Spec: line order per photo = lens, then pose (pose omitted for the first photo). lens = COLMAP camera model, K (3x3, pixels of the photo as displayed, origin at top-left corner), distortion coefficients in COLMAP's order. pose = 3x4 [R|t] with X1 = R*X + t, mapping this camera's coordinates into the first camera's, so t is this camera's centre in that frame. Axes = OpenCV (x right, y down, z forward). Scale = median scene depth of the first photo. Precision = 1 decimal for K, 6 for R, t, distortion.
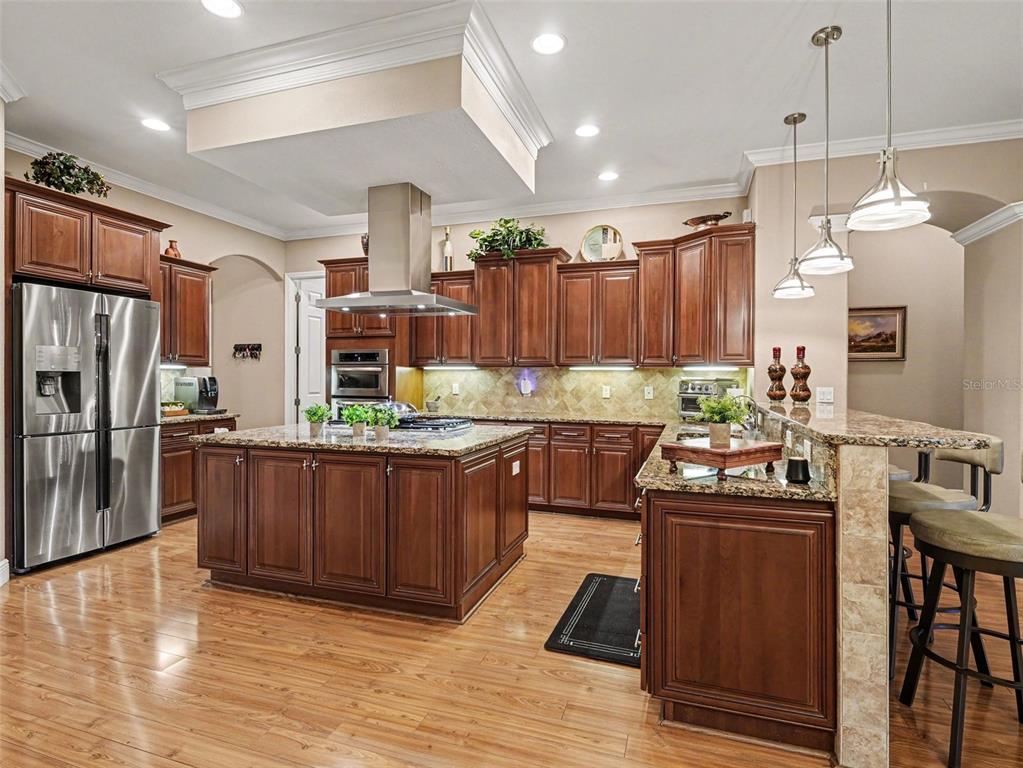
lens RADIAL K [[530.0, 0, 510.4], [0, 530.0, 378.8], [0, 0, 1]] dist [0.002788, -0.009527]
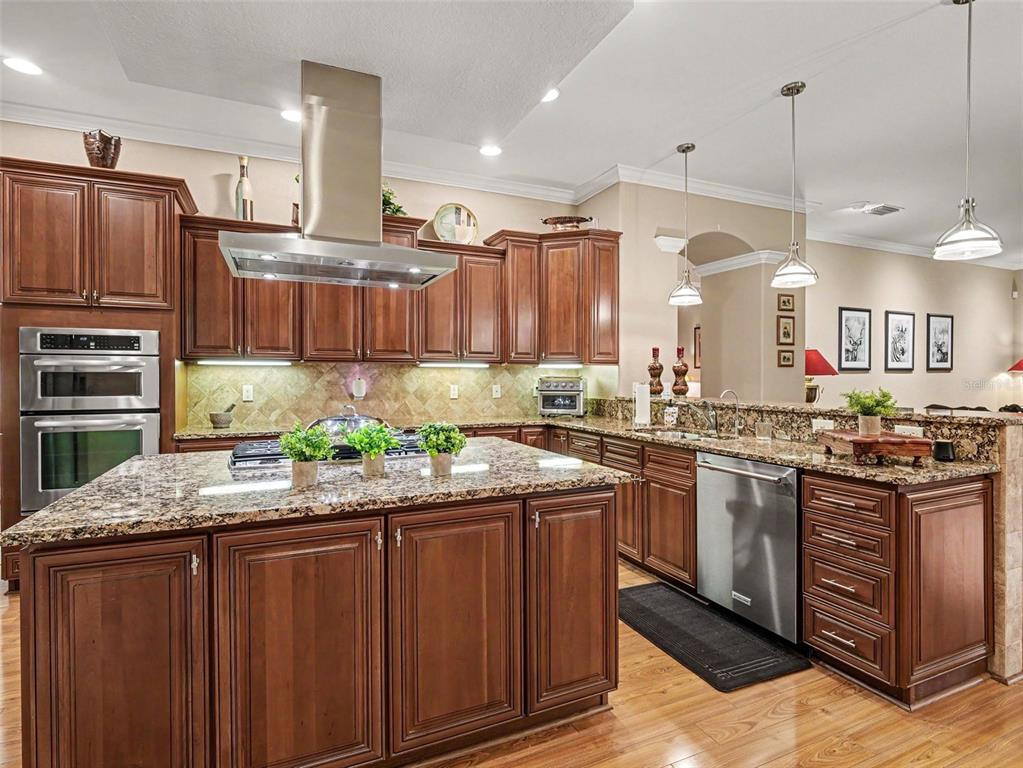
lens RADIAL K [[530.0, 0, 510.4], [0, 530.0, 378.8], [0, 0, 1]] dist [0.002788, -0.009527]
pose [[0.734435, -0.009233, 0.678616, -0.362222], [0.007036, 0.999957, 0.005990, -0.001483], [-0.678642, 0.000376, 0.734469, 0.288548]]
